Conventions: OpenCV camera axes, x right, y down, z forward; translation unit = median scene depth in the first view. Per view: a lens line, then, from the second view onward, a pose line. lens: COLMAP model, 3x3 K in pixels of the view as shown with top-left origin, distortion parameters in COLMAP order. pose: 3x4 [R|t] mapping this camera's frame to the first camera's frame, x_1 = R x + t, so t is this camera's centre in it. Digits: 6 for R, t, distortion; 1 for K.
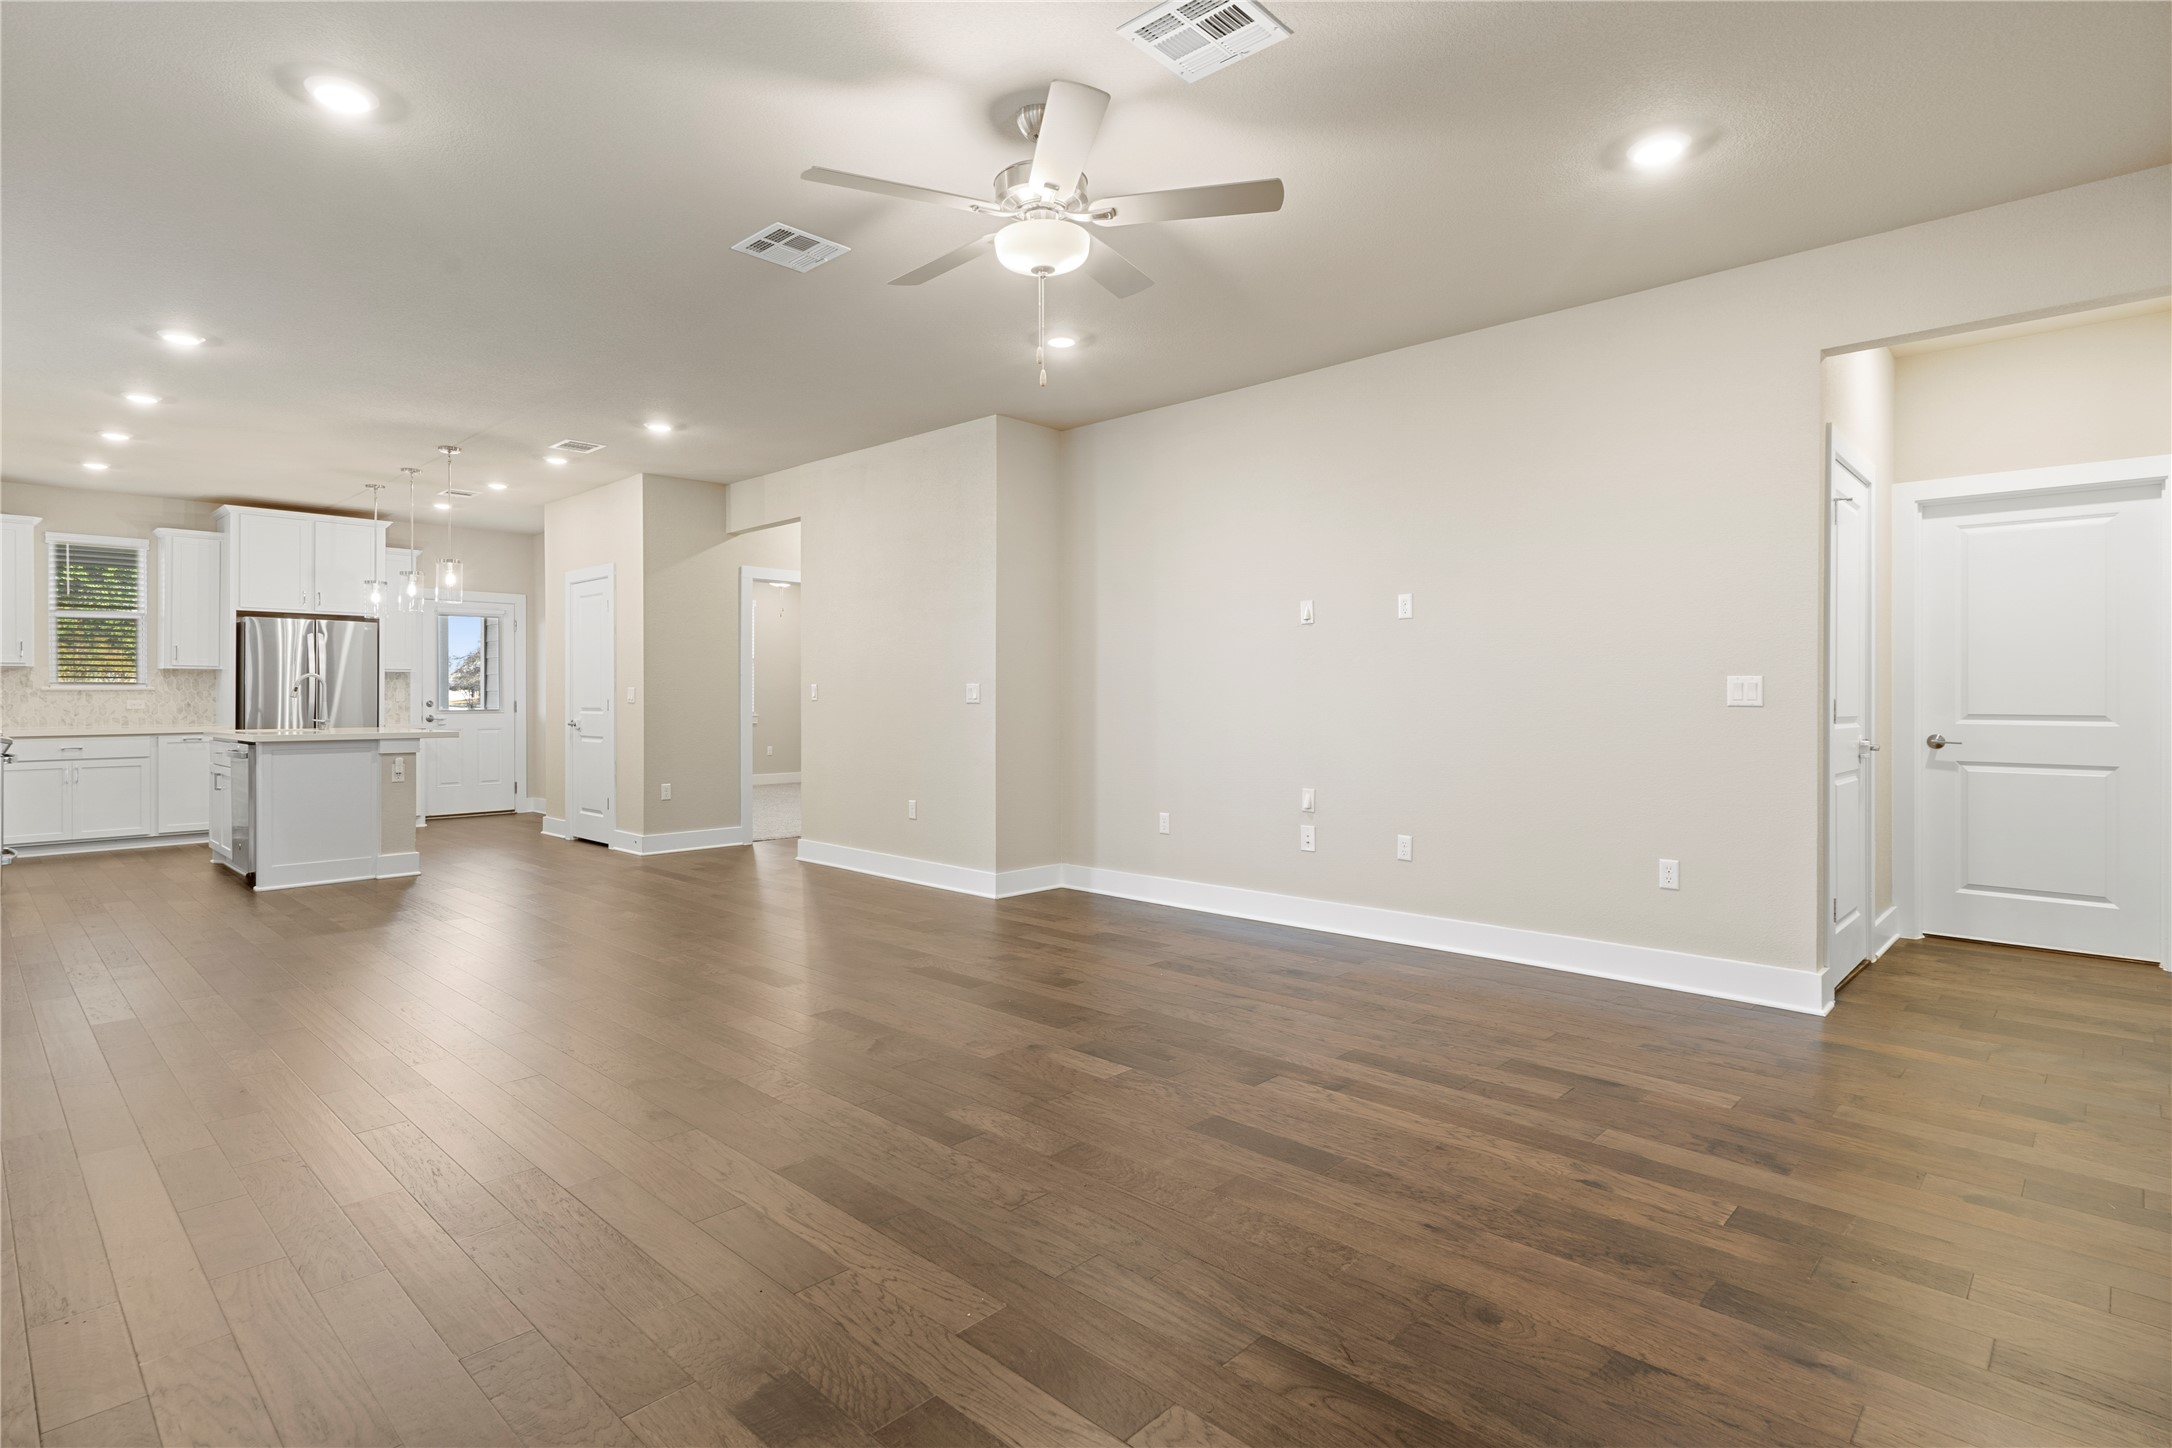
lens RADIAL K [[1088.3, 0, 1074.2], [0, 1088.3, 696.4], [0, 0, 1]] dist [0.000523, 0.000817]
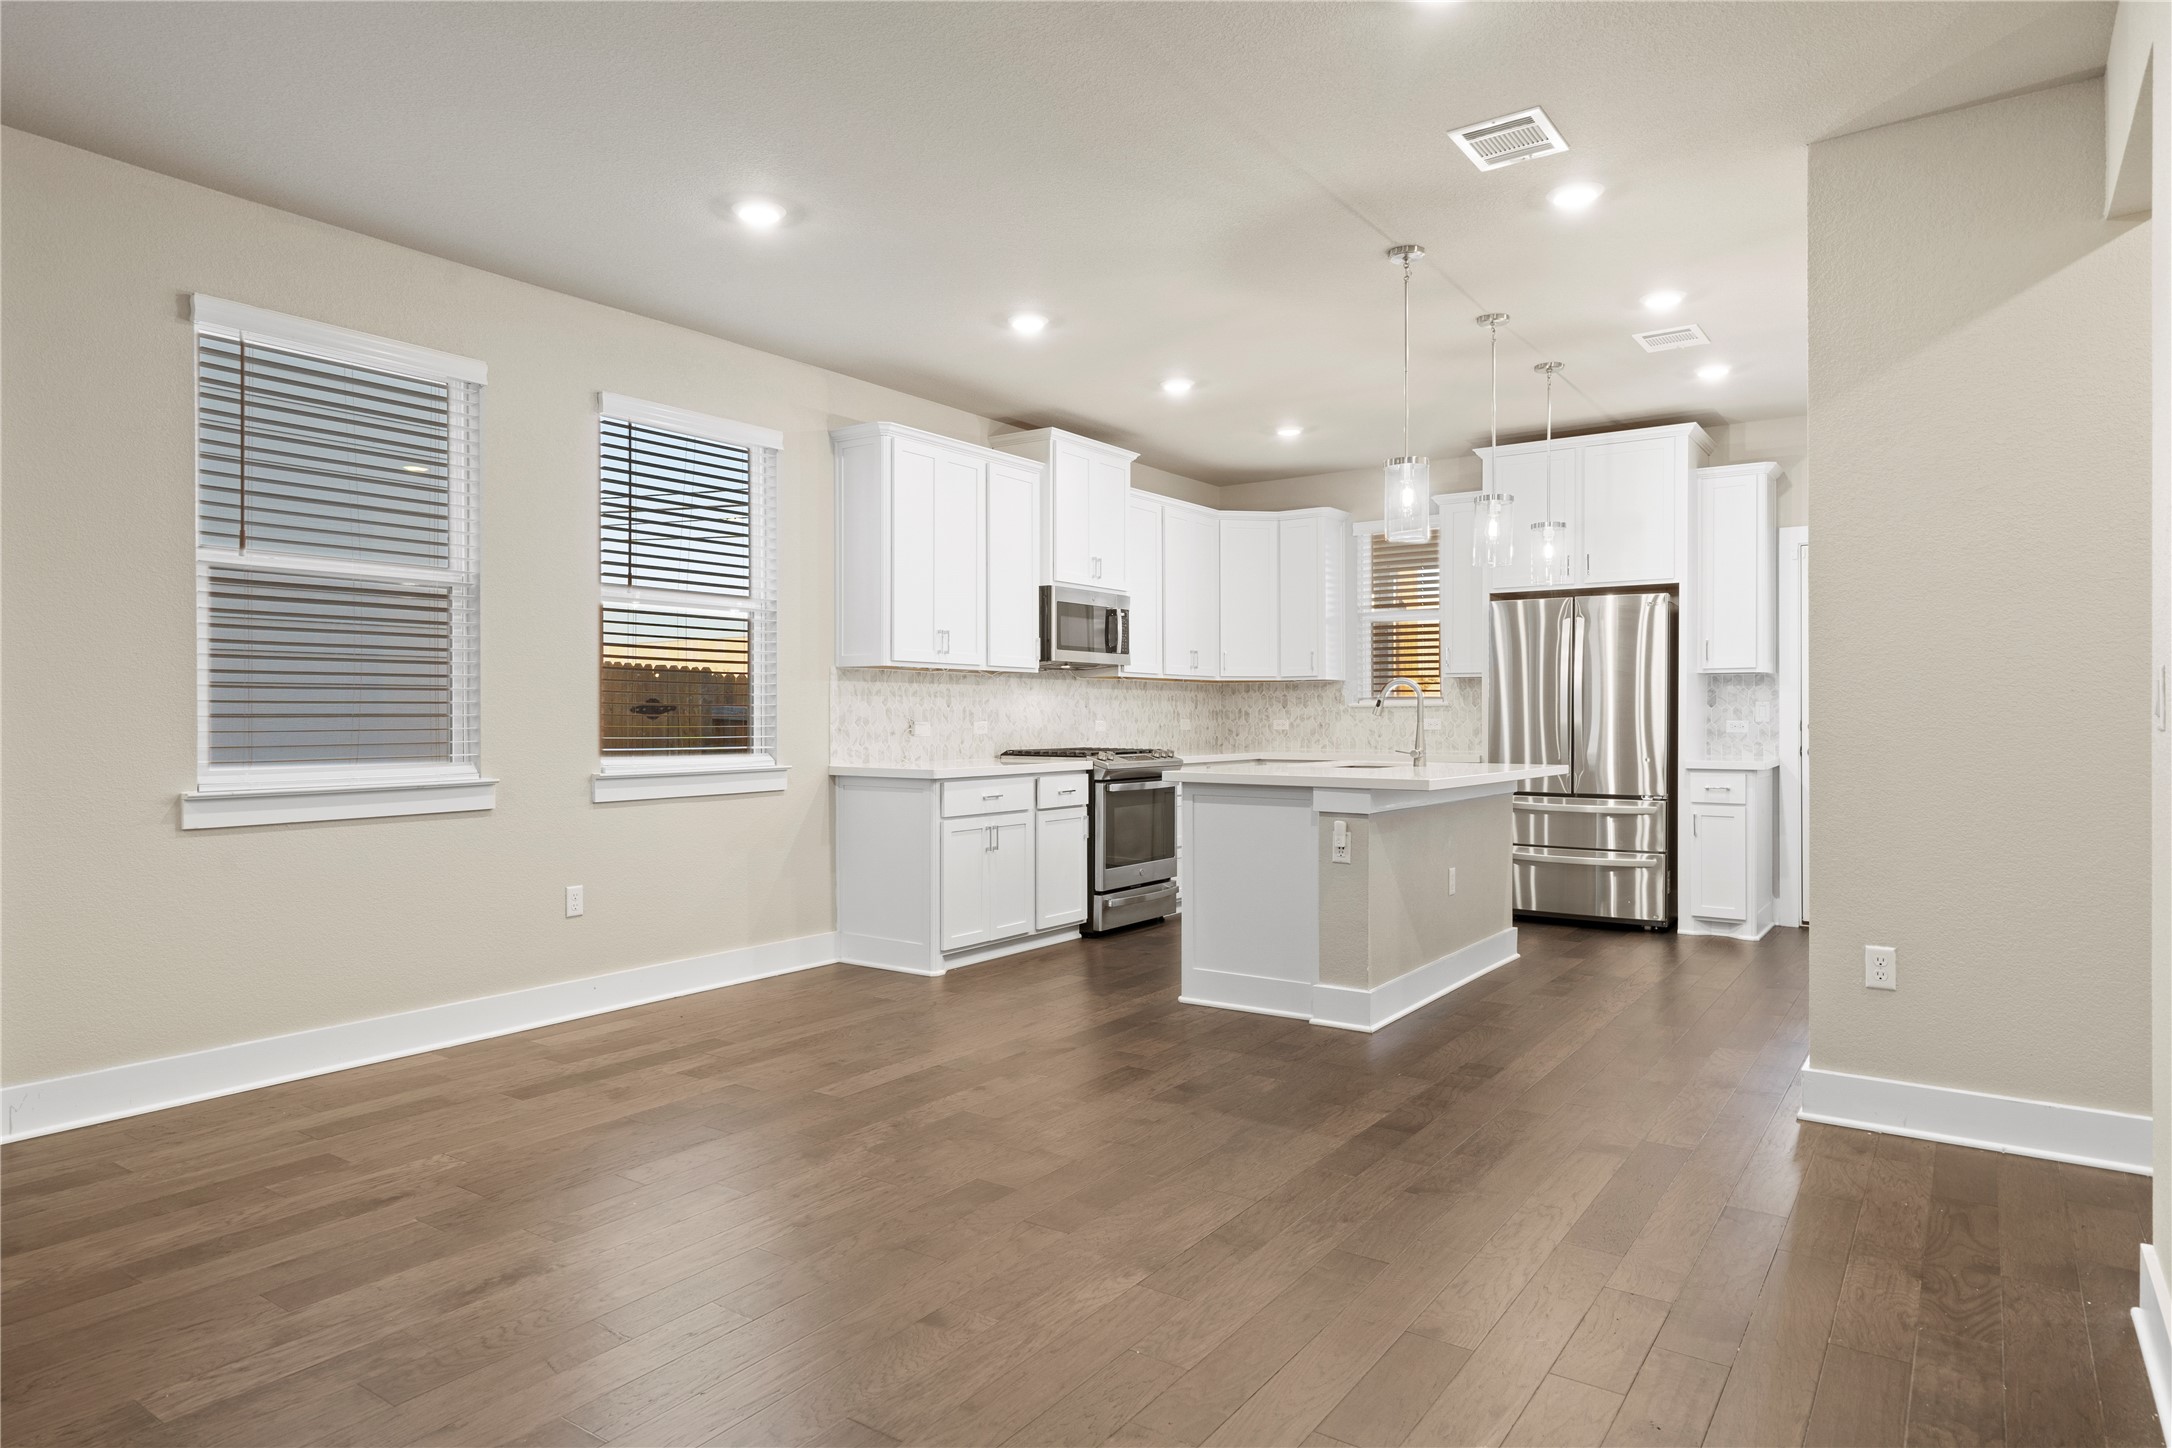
lens RADIAL K [[1260.6, 0, 1086.0], [0, 1260.6, 724.0], [0, 0, 1]] dist [0.000031, 0.000309]
pose [[0.146371, 0.007861, -0.989199, 0.018332], [-0.000677, 0.999969, 0.007846, 0.000303], [0.989230, -0.000479, 0.146372, 0.858313]]
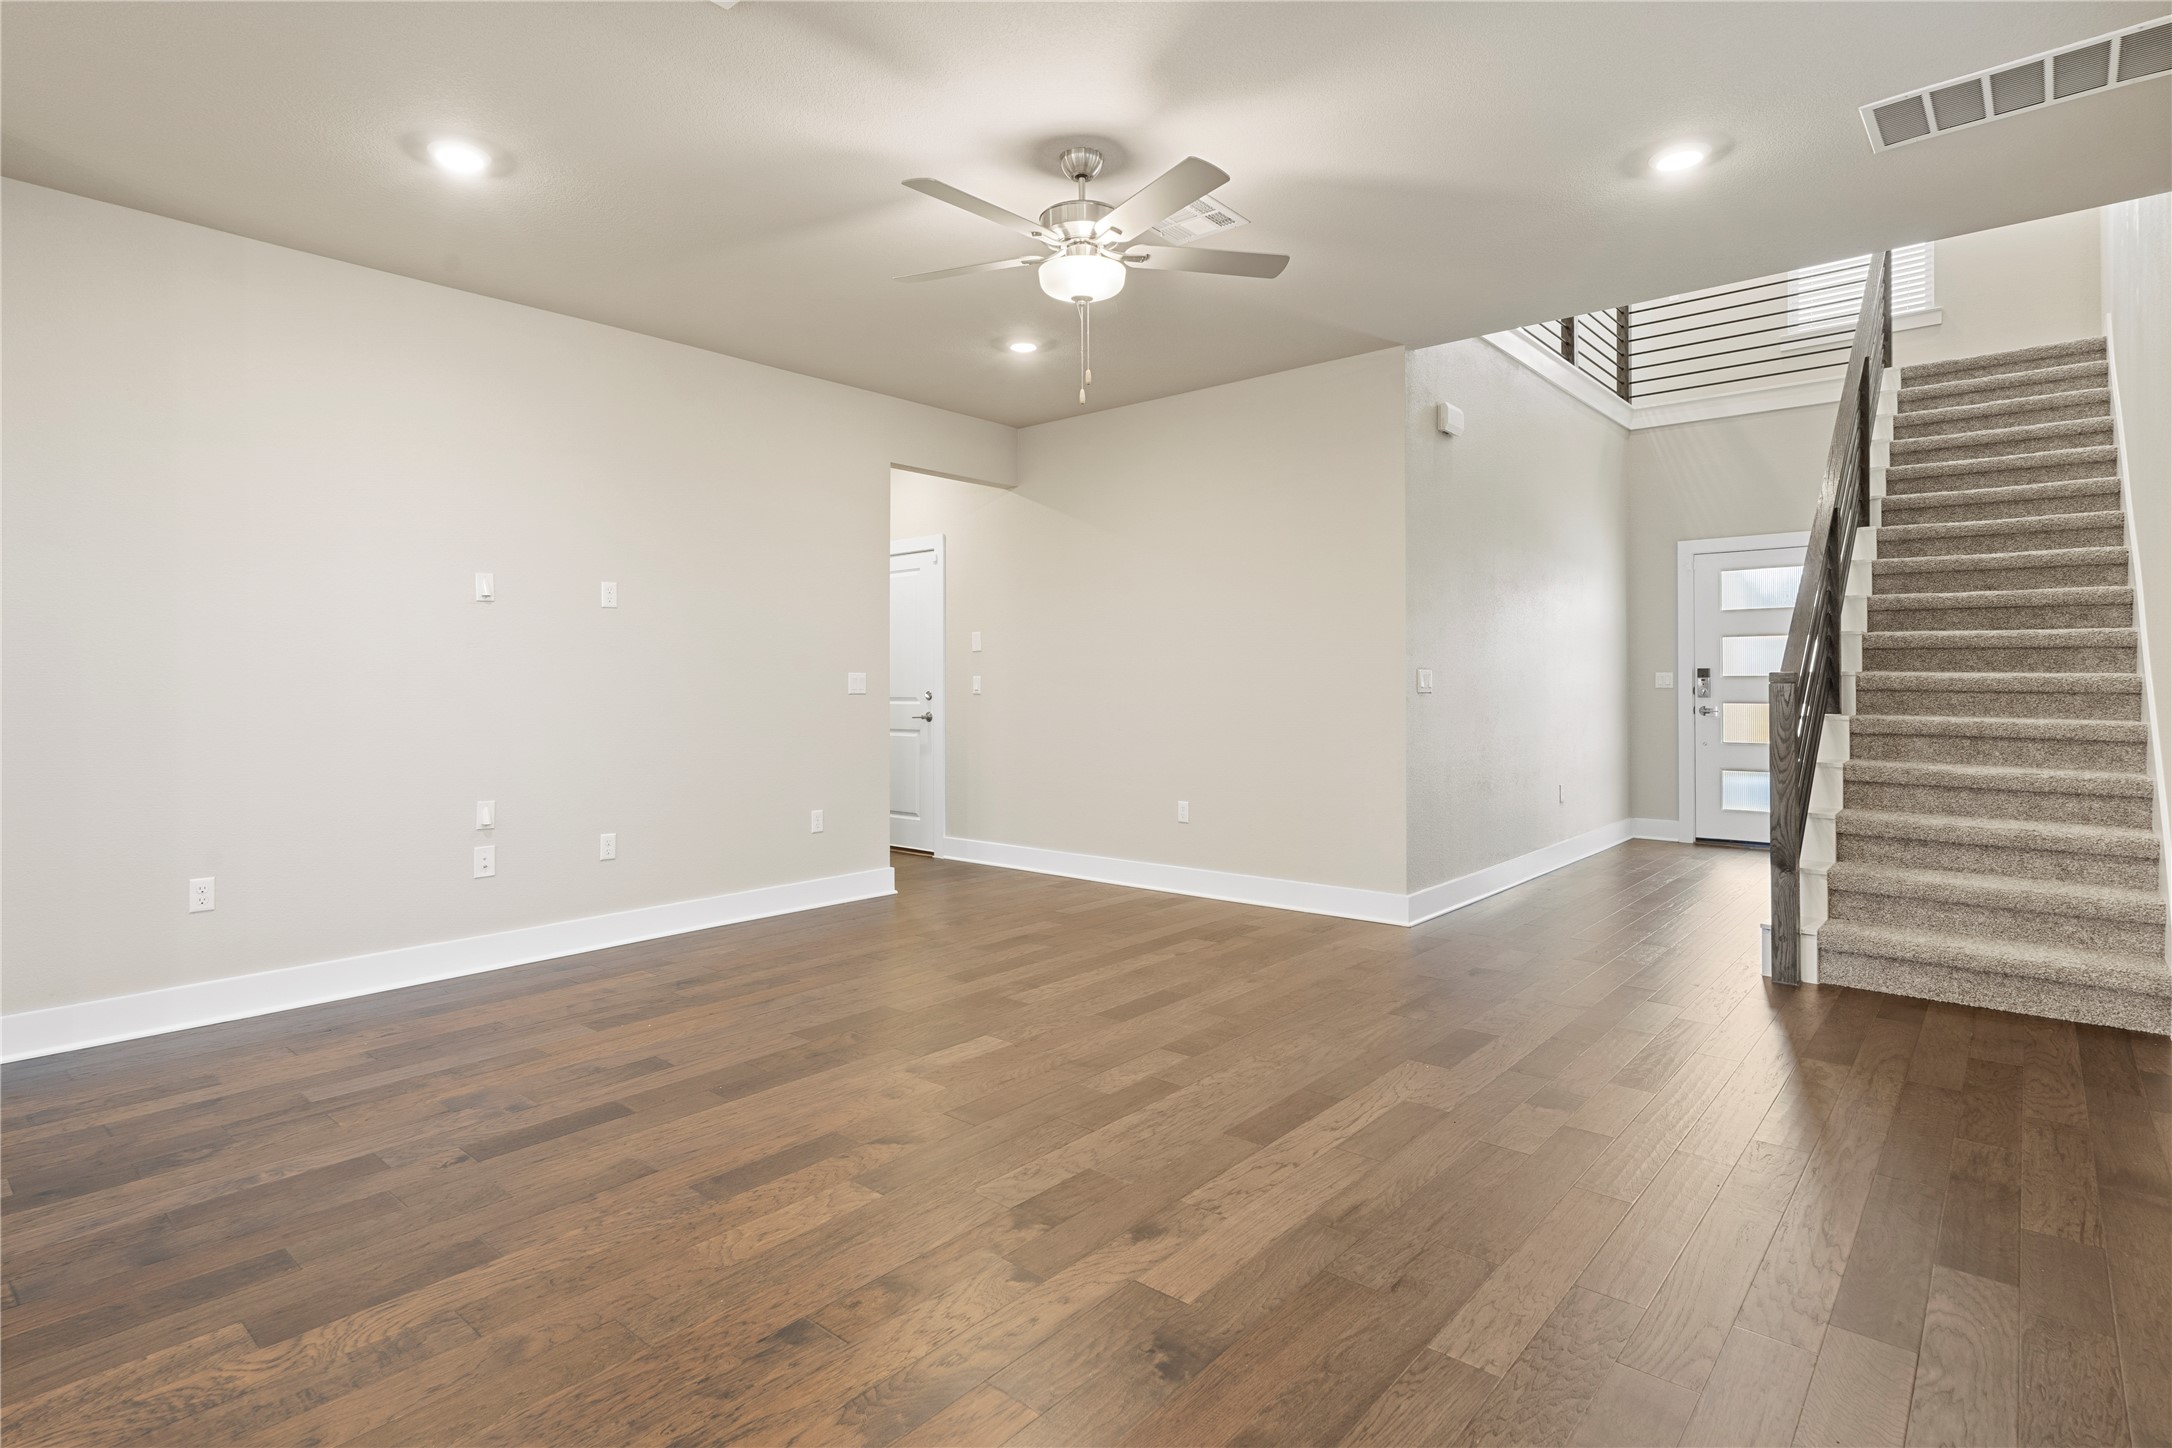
lens RADIAL K [[1095.8, 0, 1067.5], [0, 1095.8, 685.4], [0, 0, 1]] dist [-0.002622, 0.016970]
pose [[-0.044329, -0.001087, 0.999016, -0.555410], [0.003227, 0.999994, 0.001231, -0.002151], [-0.999012, 0.003279, -0.044325, 0.521957]]
